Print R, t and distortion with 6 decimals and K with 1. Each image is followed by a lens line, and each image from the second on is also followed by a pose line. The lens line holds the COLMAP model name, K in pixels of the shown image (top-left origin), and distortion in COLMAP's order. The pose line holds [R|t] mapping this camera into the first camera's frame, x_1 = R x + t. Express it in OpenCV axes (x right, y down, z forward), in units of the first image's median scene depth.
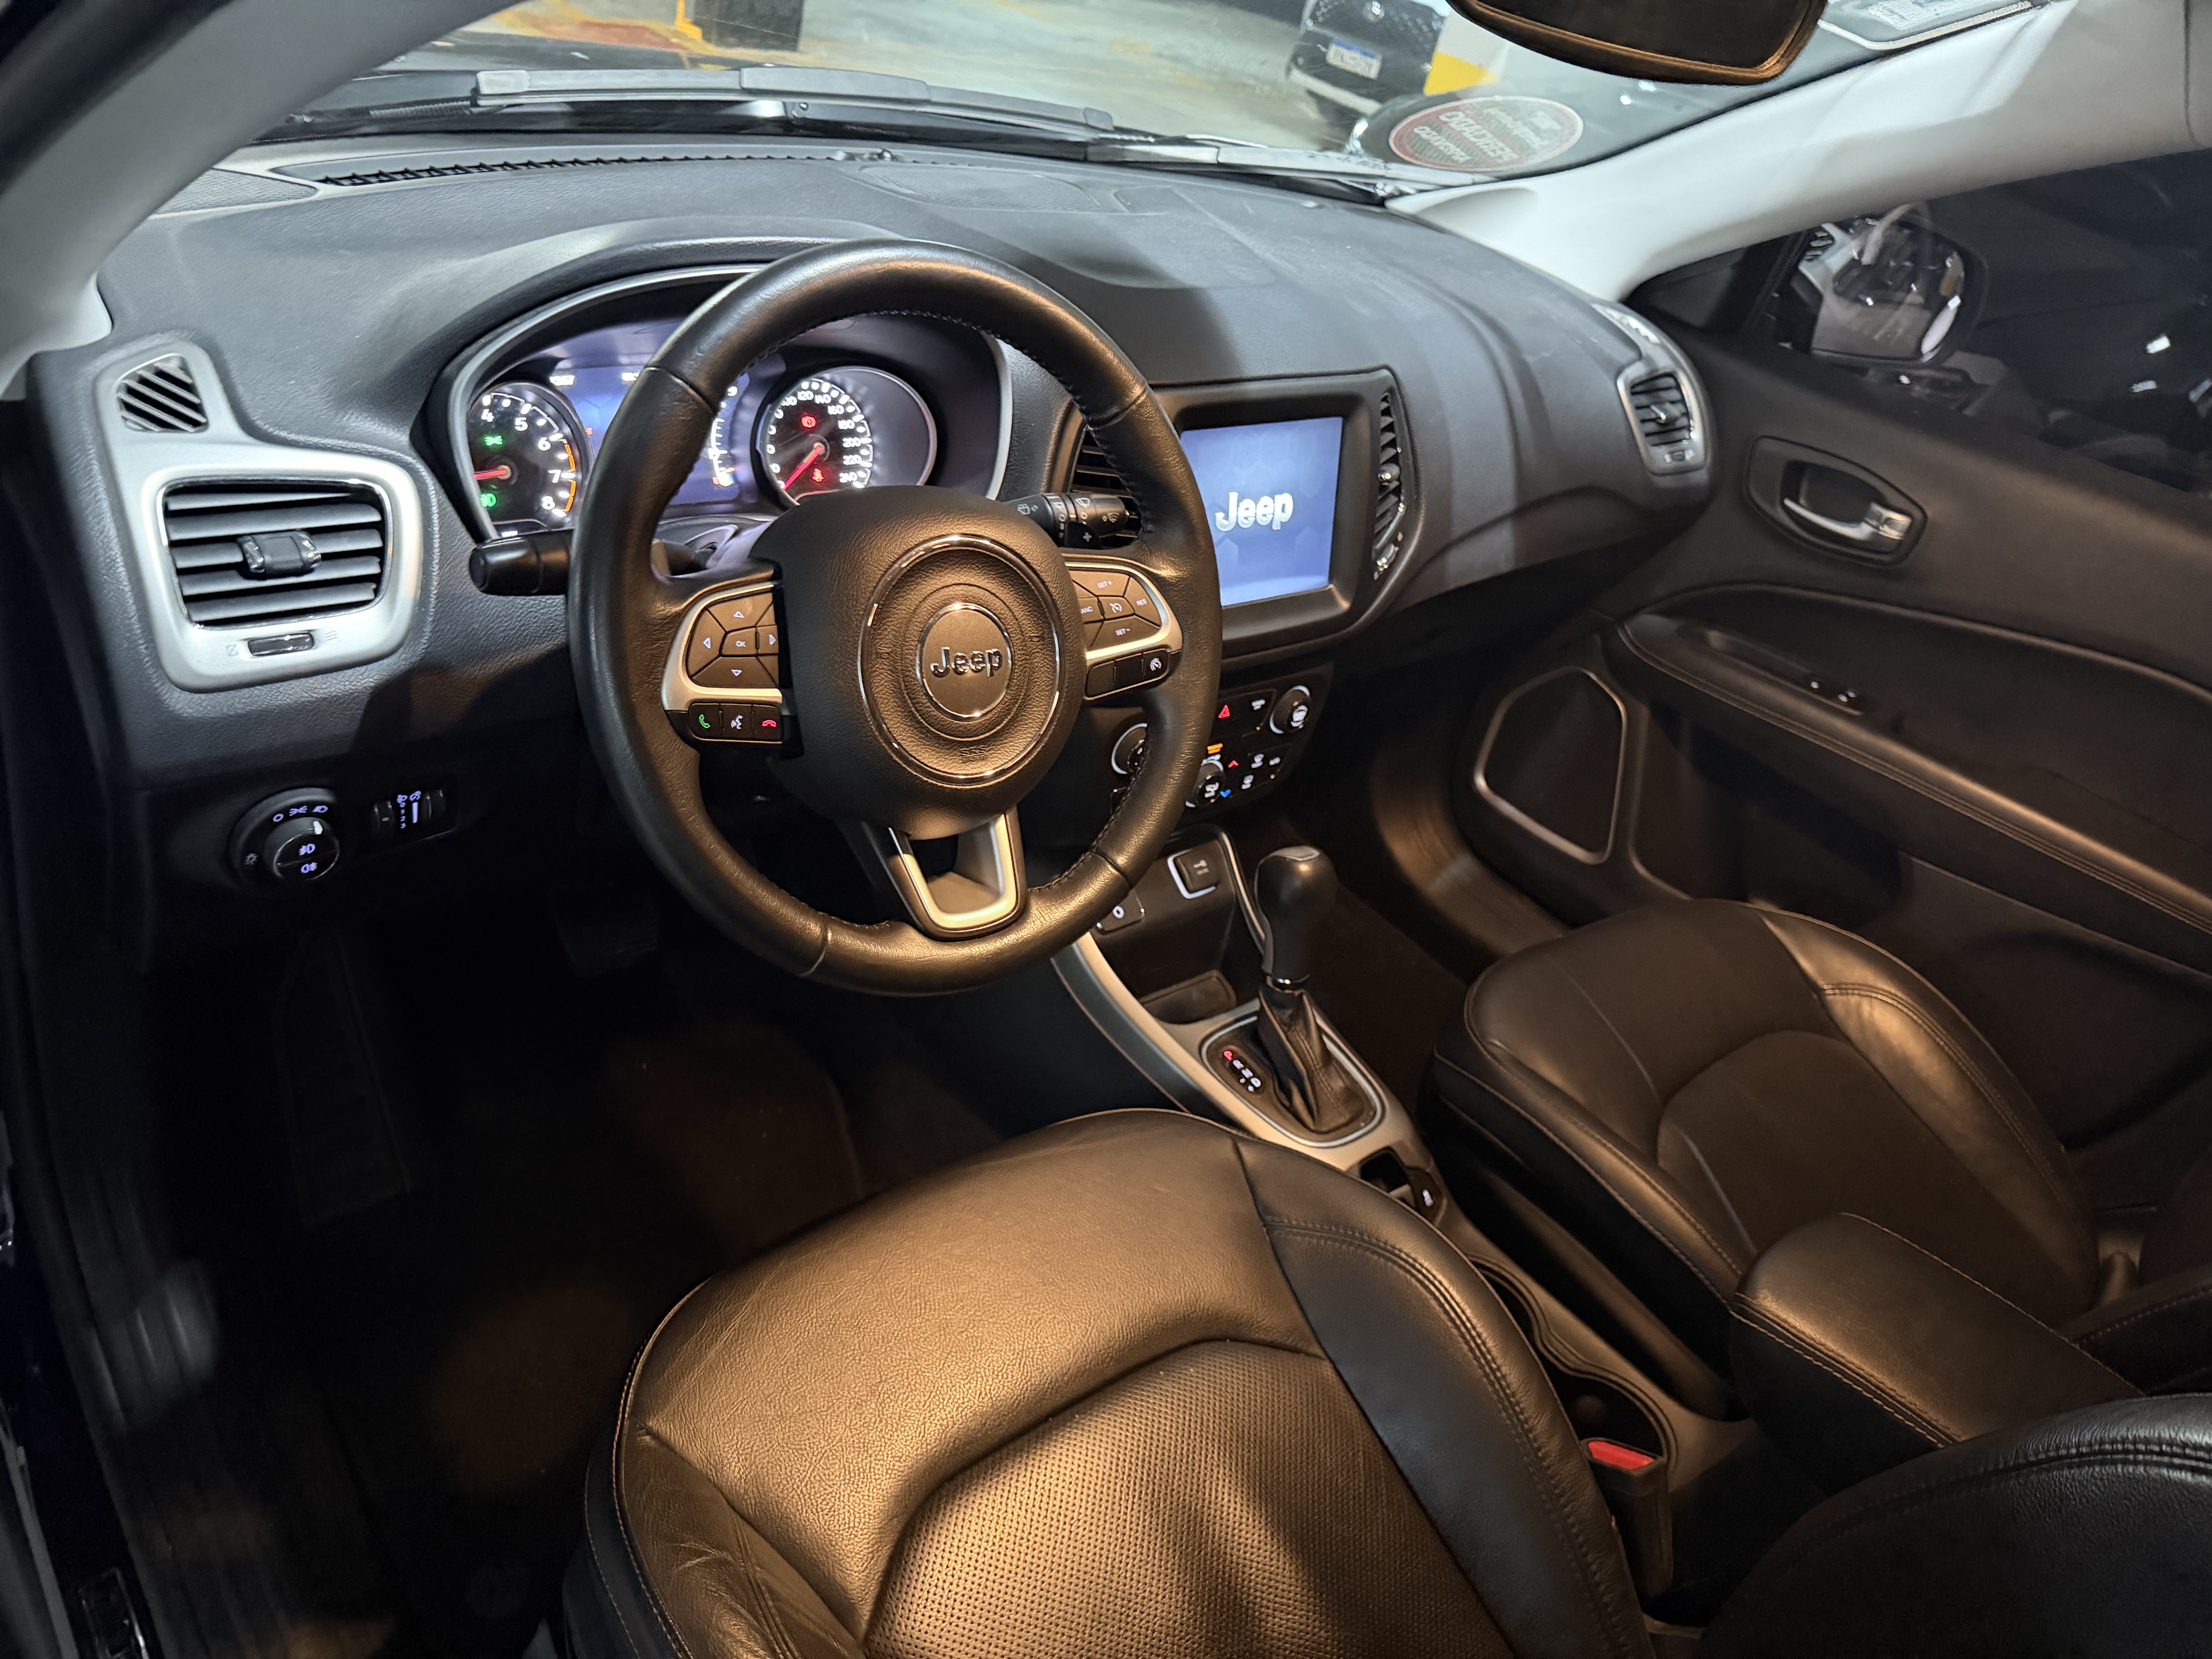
lens RADIAL K [[1547.7, 0, 1074.2], [0, 1547.7, 822.7], [0, 0, 1]] dist [0.103436, -0.168249]
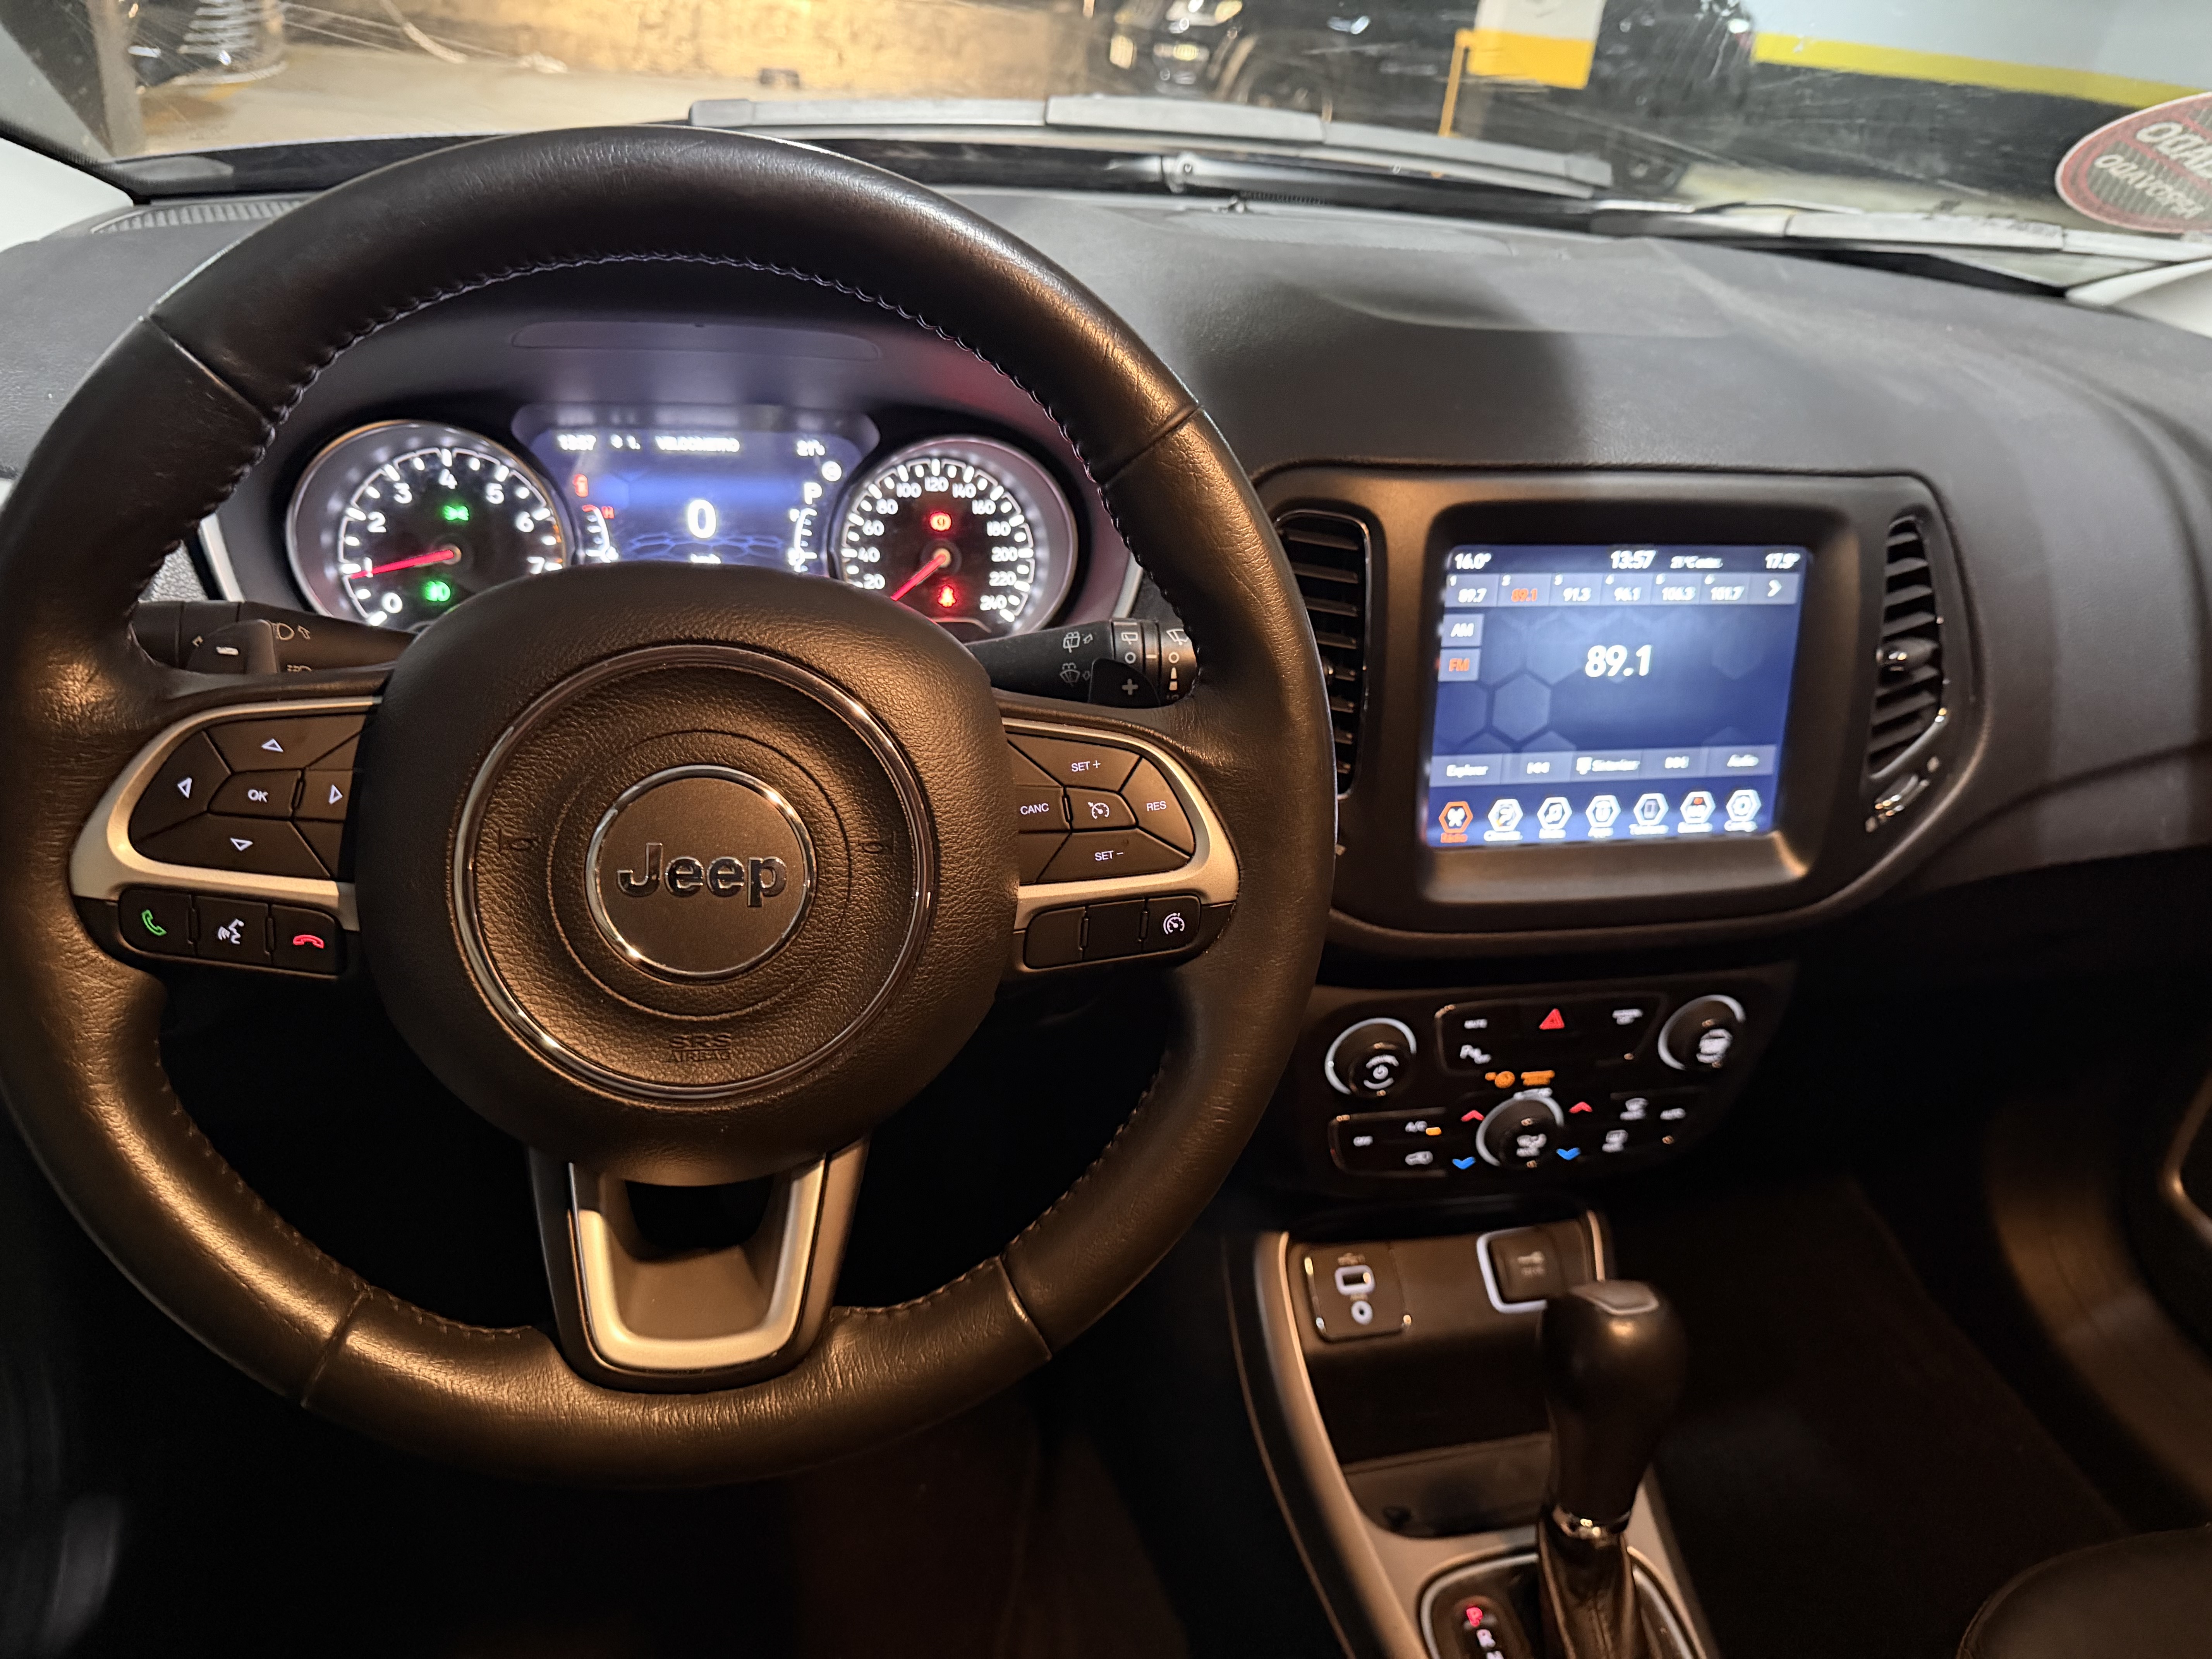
lens RADIAL K [[1589.6, 0, 1106.0], [0, 1589.6, 829.5], [0, 0, 1]] dist [0.103497, -0.188584]
pose [[0.907095, 0.105469, -0.407498, 0.188668], [-0.156894, 0.983054, -0.094812, -0.059266], [0.390593, 0.149937, 0.908271, 0.366576]]
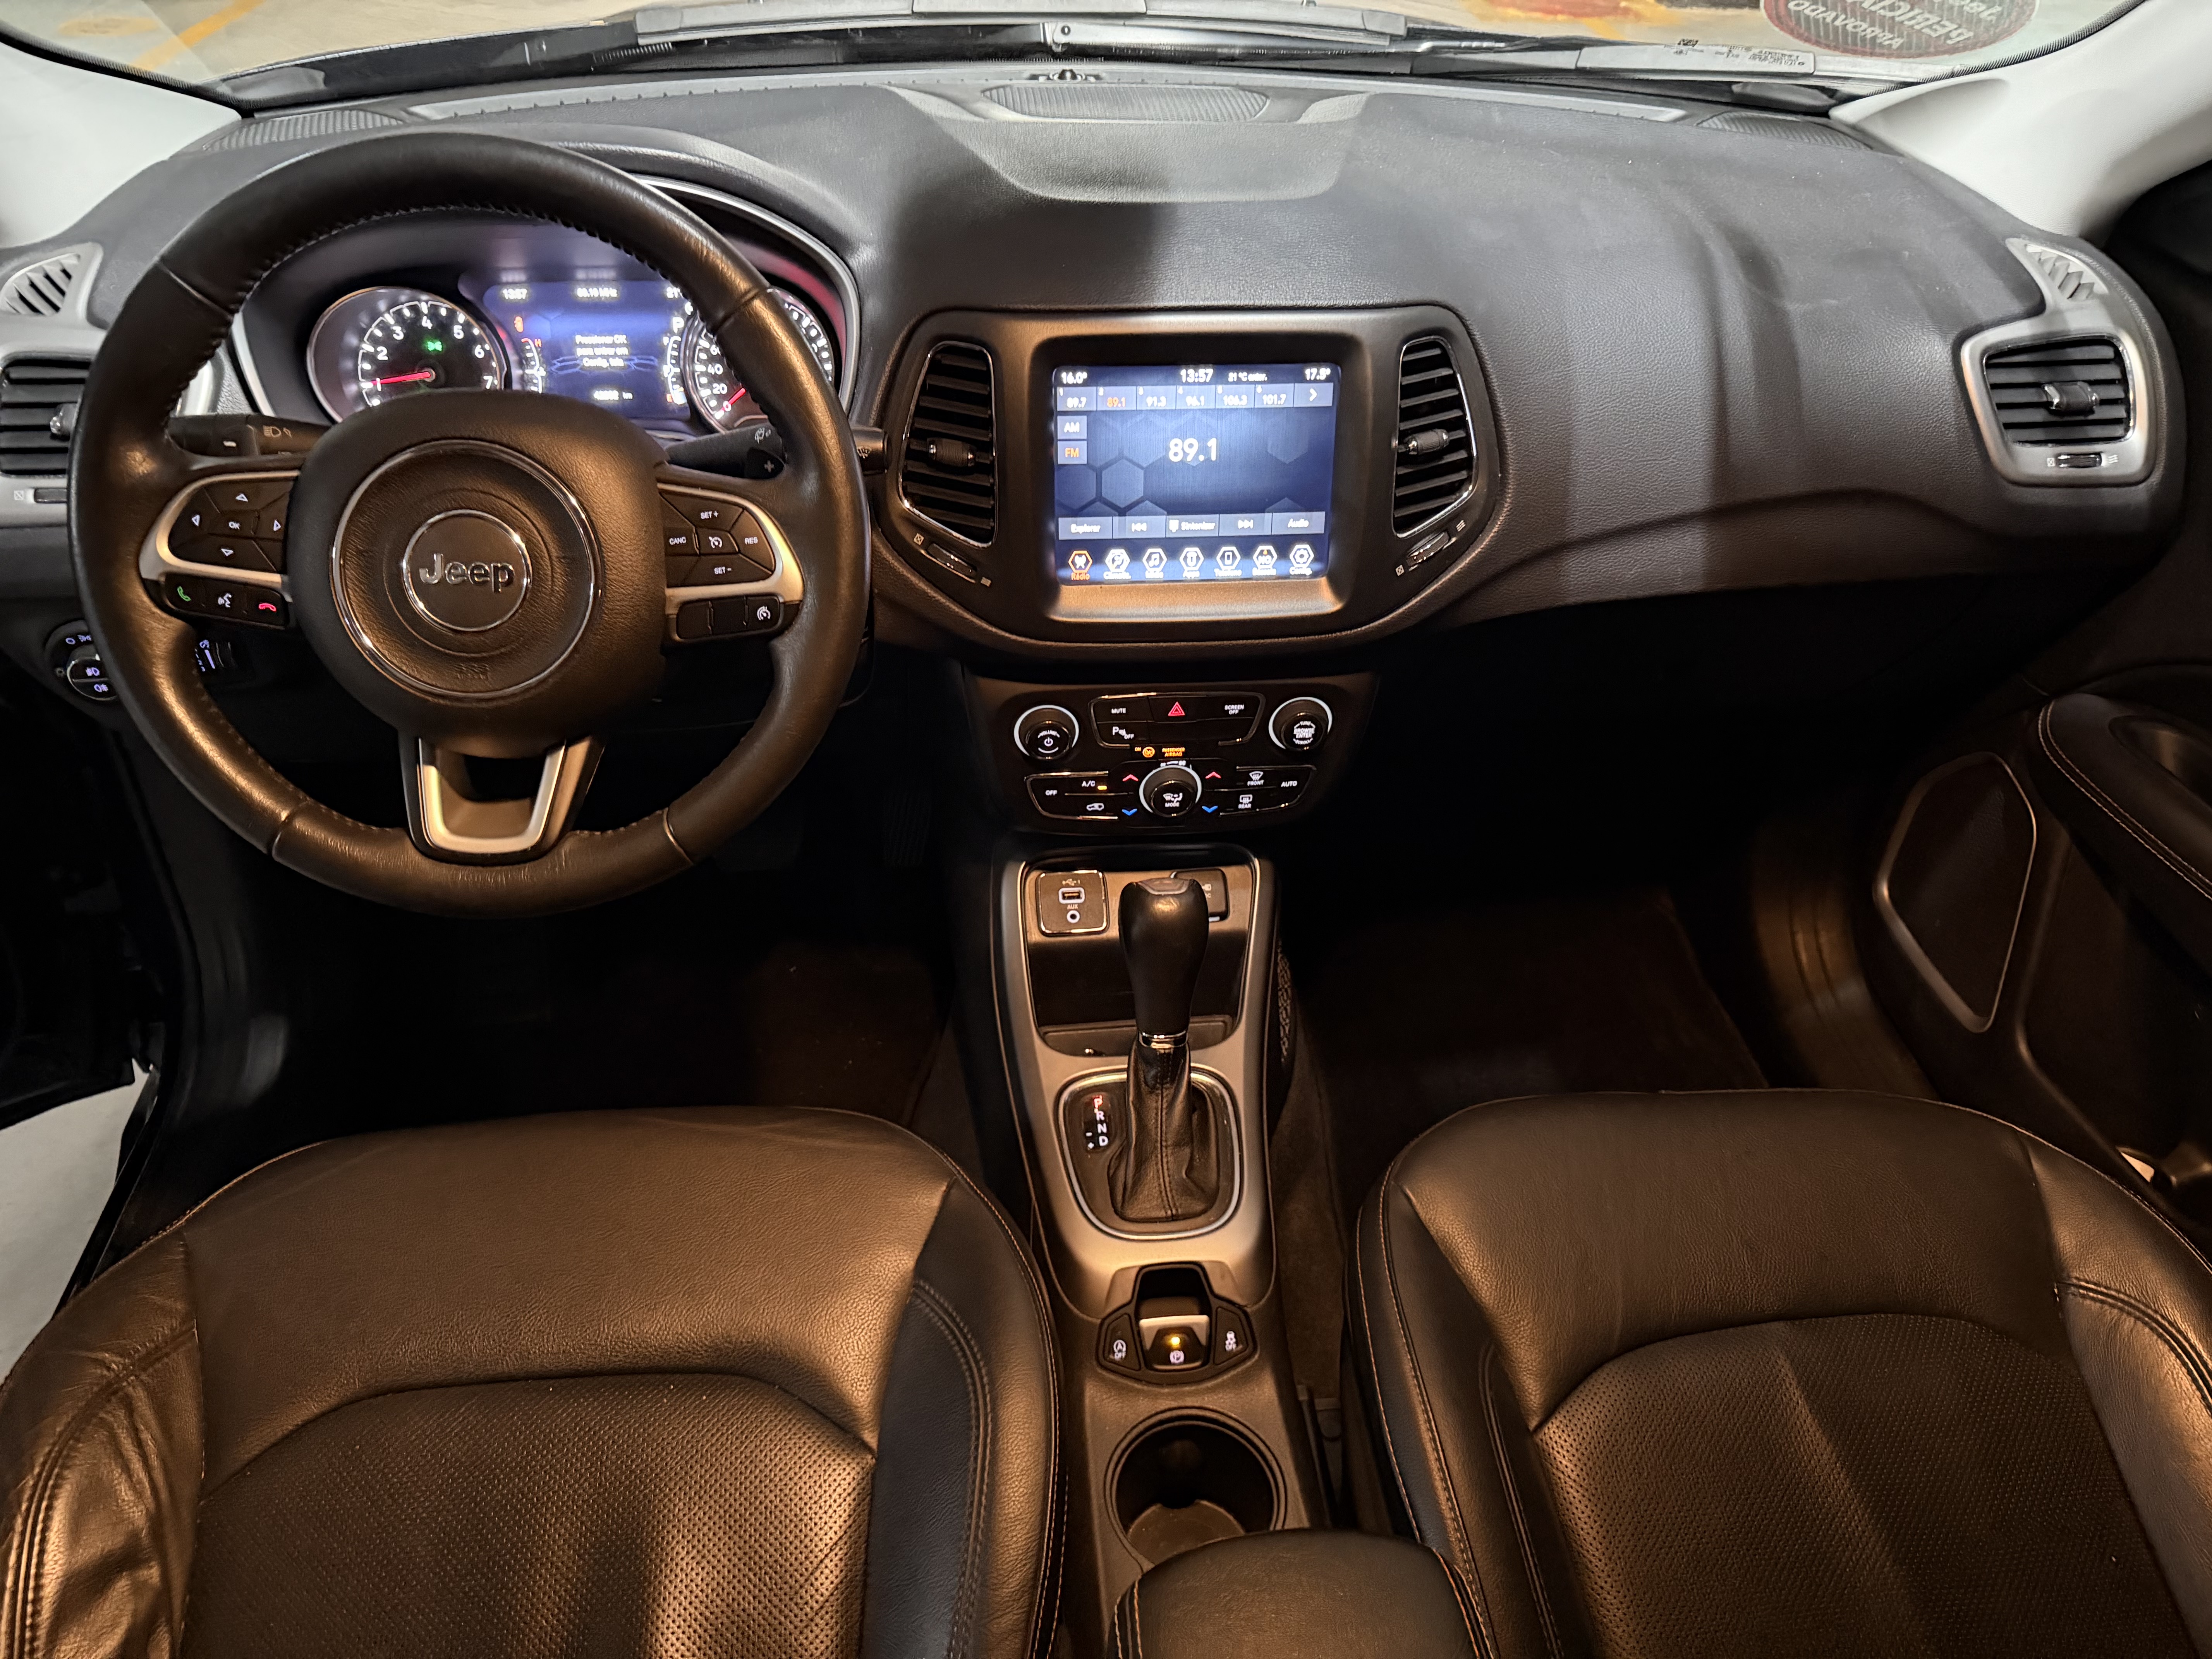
lens RADIAL K [[1547.7, 0, 1074.2], [0, 1547.7, 822.7], [0, 0, 1]] dist [0.103436, -0.168249]
pose [[0.830488, 0.189531, -0.523801, 0.517450], [-0.183402, 0.980942, 0.064158, -0.056102], [0.525978, 0.042784, 0.849421, 0.257112]]
